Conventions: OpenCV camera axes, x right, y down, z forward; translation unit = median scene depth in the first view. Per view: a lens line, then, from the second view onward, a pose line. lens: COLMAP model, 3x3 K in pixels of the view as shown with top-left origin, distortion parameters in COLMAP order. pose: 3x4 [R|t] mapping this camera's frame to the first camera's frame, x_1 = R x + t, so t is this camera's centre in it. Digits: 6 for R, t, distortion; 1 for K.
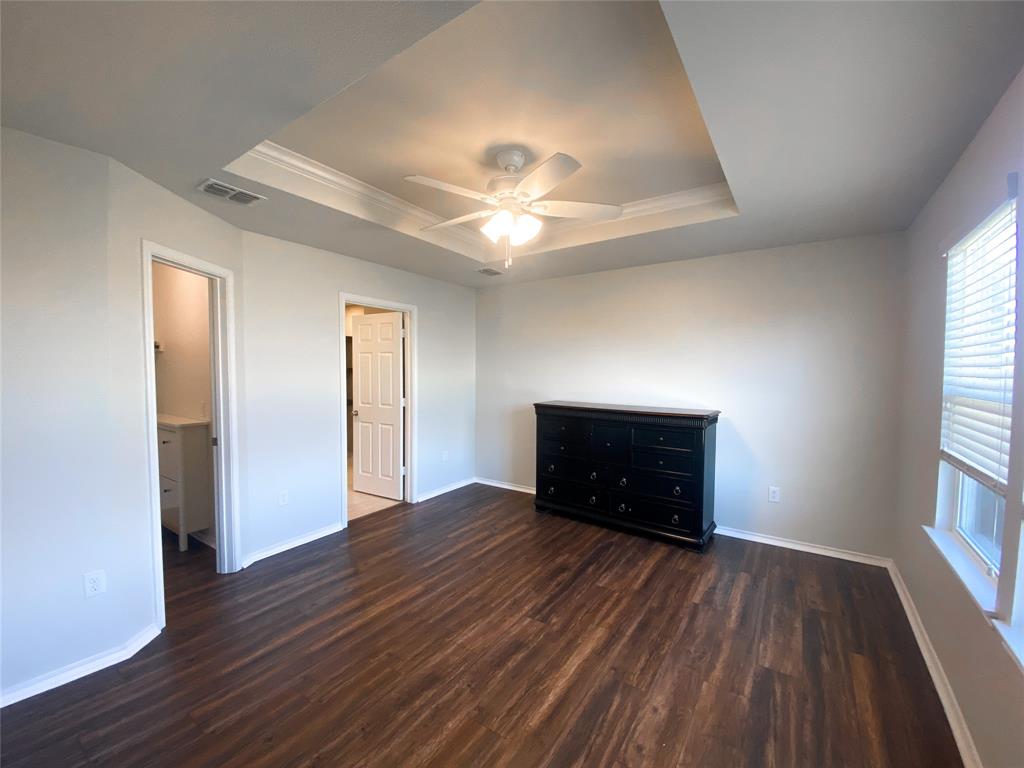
lens RADIAL K [[422.6, 0, 512.0], [0, 422.6, 384.0], [0, 0, 1]] dist [0.016924, -0.020089]
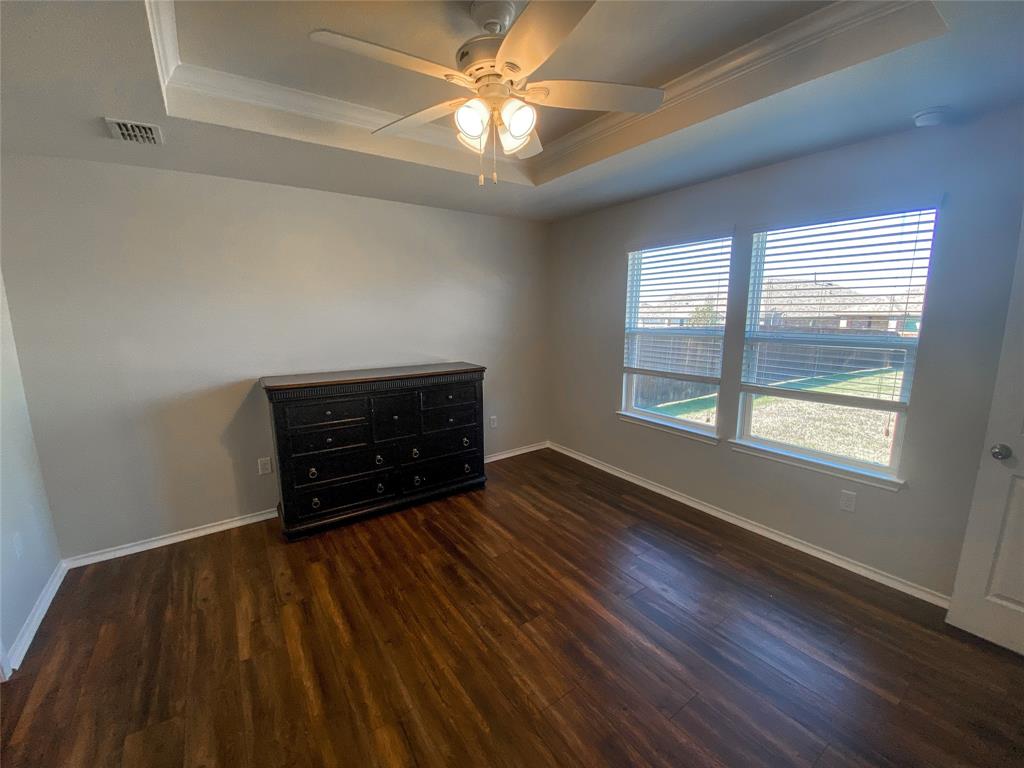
lens RADIAL K [[422.6, 0, 512.0], [0, 422.6, 384.0], [0, 0, 1]] dist [0.016924, -0.020089]
pose [[0.345743, -0.184837, 0.919944, -0.570836], [0.052320, 0.982679, 0.177778, -0.075664], [-0.936870, -0.013334, 0.349425, 0.610137]]
